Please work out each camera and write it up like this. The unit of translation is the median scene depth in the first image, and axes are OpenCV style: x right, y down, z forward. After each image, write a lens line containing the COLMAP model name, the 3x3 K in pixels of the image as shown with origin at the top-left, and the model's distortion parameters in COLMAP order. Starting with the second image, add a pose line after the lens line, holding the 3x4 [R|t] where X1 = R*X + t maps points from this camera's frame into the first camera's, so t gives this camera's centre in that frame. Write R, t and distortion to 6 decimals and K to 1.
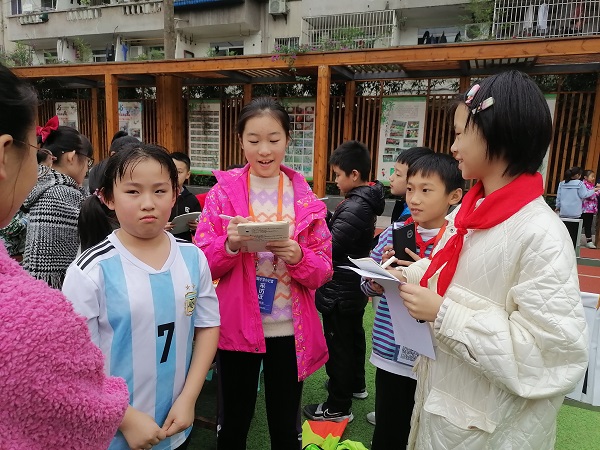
lens RADIAL K [[449.2, 0, 300.4], [0, 449.2, 227.9], [0, 0, 1]] dist [0.023596, -0.008591]
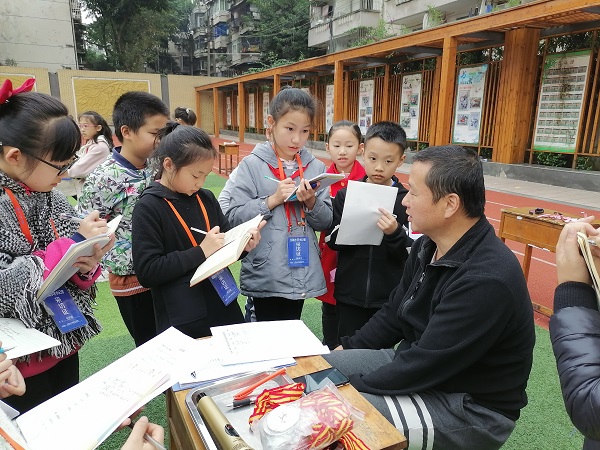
lens RADIAL K [[449.2, 0, 301.8], [0, 449.2, 227.1], [0, 0, 1]] dist [0.023596, -0.008591]
pose [[0.727182, 0.136105, -0.672816, 0.016915], [-0.097619, 0.990689, 0.094901, -0.020866], [0.679468, -0.003331, 0.733698, 0.127755]]
